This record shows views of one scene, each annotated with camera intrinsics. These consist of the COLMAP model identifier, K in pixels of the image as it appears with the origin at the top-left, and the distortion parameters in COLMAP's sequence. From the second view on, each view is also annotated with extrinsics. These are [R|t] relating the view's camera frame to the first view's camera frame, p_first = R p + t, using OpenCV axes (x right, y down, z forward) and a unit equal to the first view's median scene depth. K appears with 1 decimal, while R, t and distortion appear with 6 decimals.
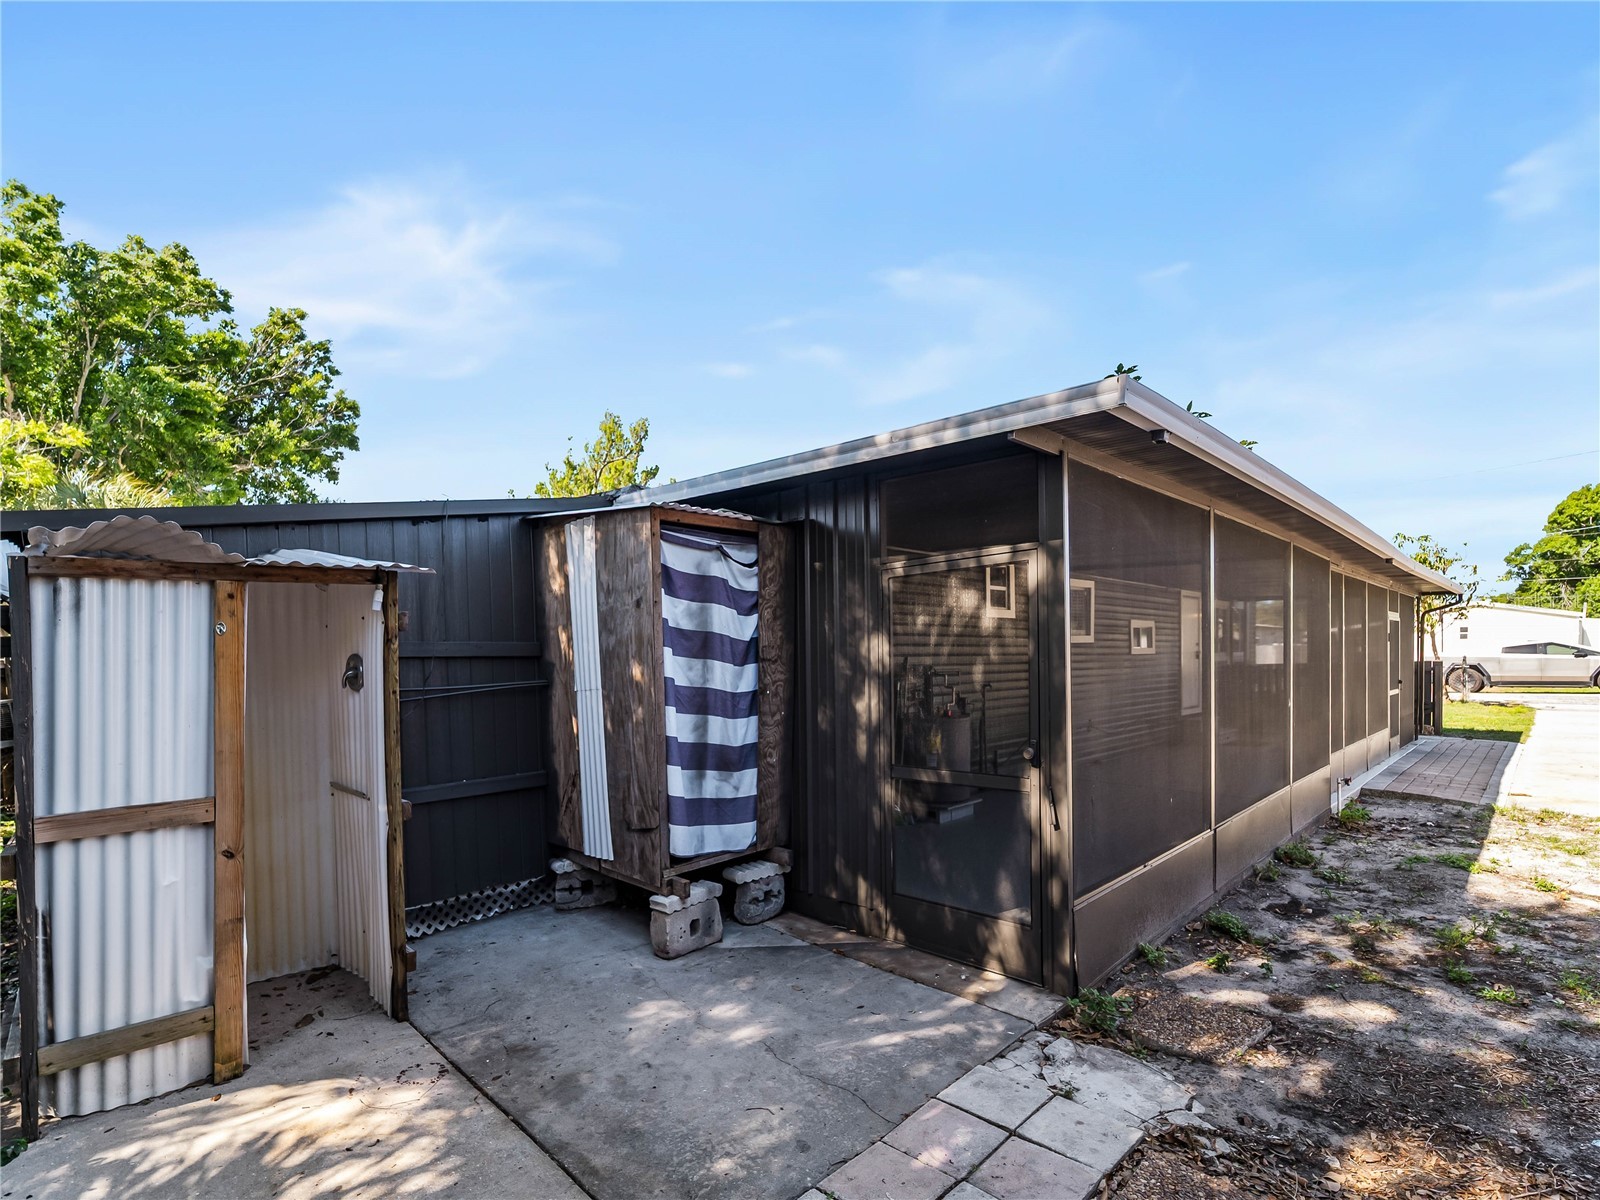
lens RADIAL K [[754.9, 0, 801.1], [0, 754.9, 685.1], [0, 0, 1]] dist [0.000272, -0.000228]
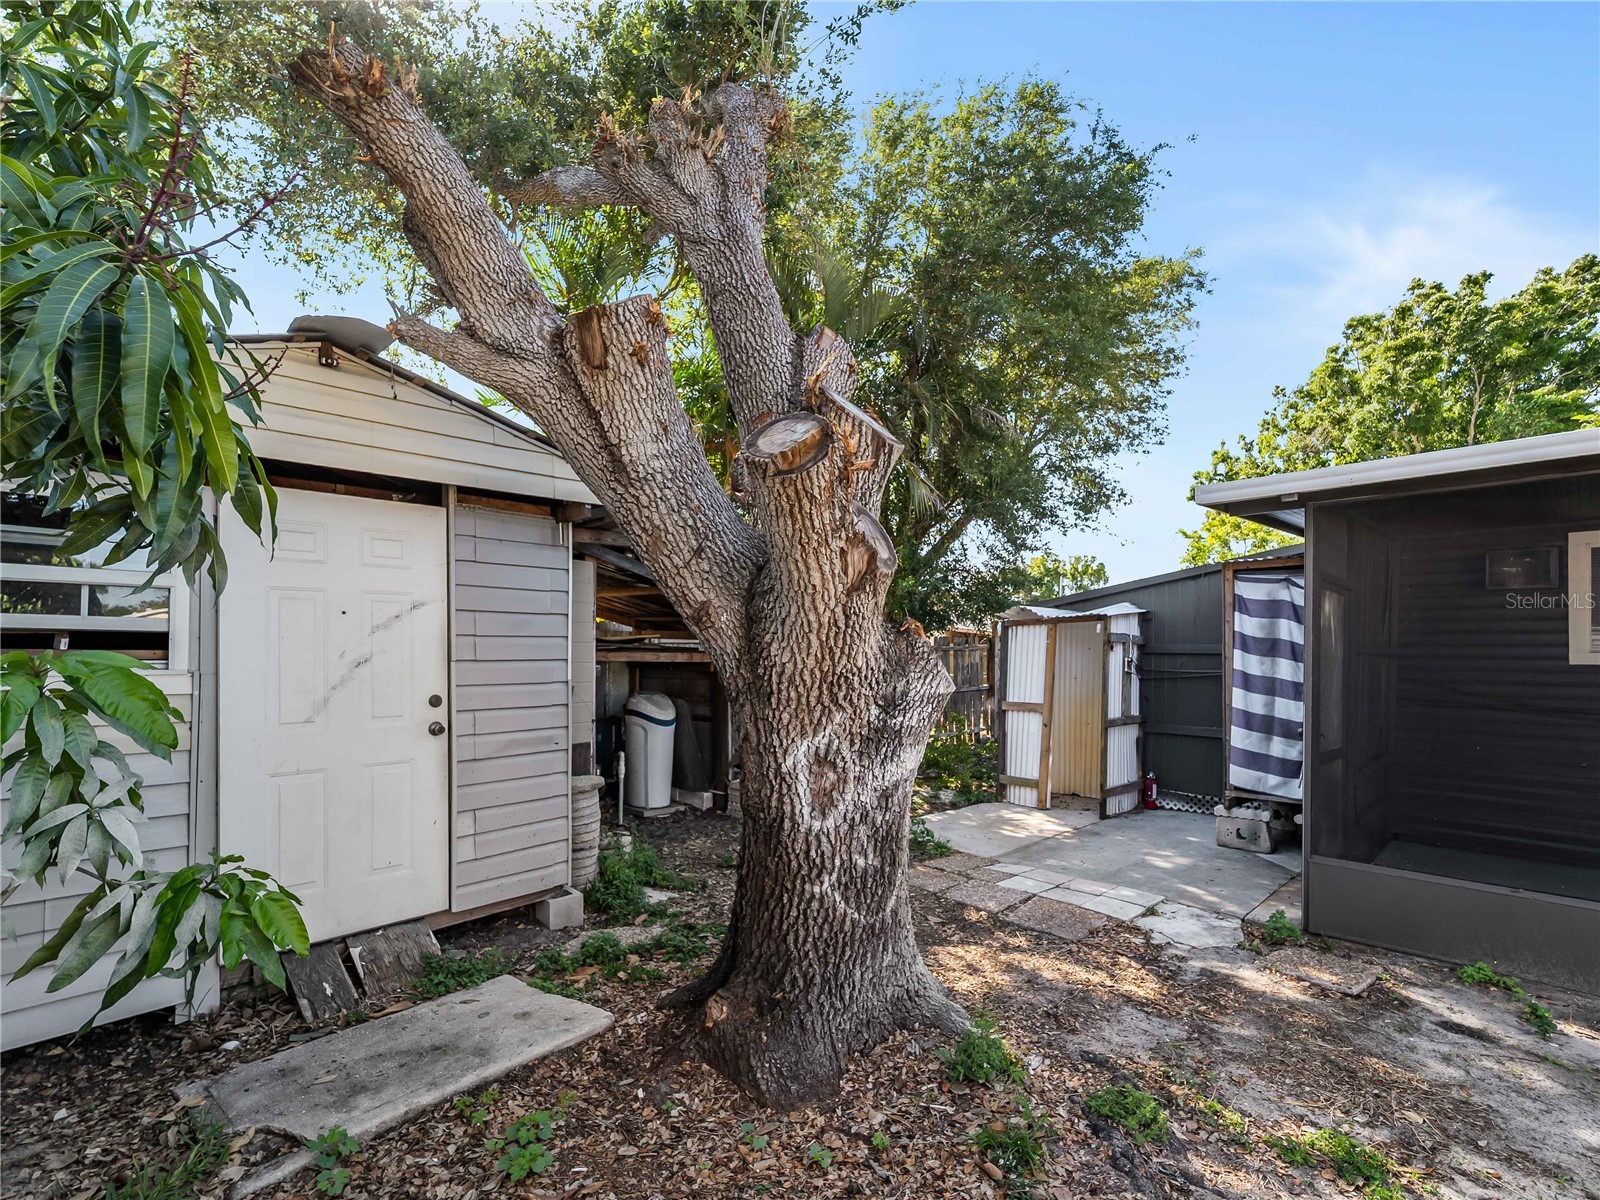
lens RADIAL K [[723.2, 0, 805.7], [0, 723.2, 605.2], [0, 0, 1]] dist [-0.002916, -0.001051]
pose [[-0.032756, -0.054069, -0.998000, 1.352754], [-0.049930, 0.997377, -0.052397, -0.018376], [0.998215, 0.048114, -0.035370, 0.156579]]
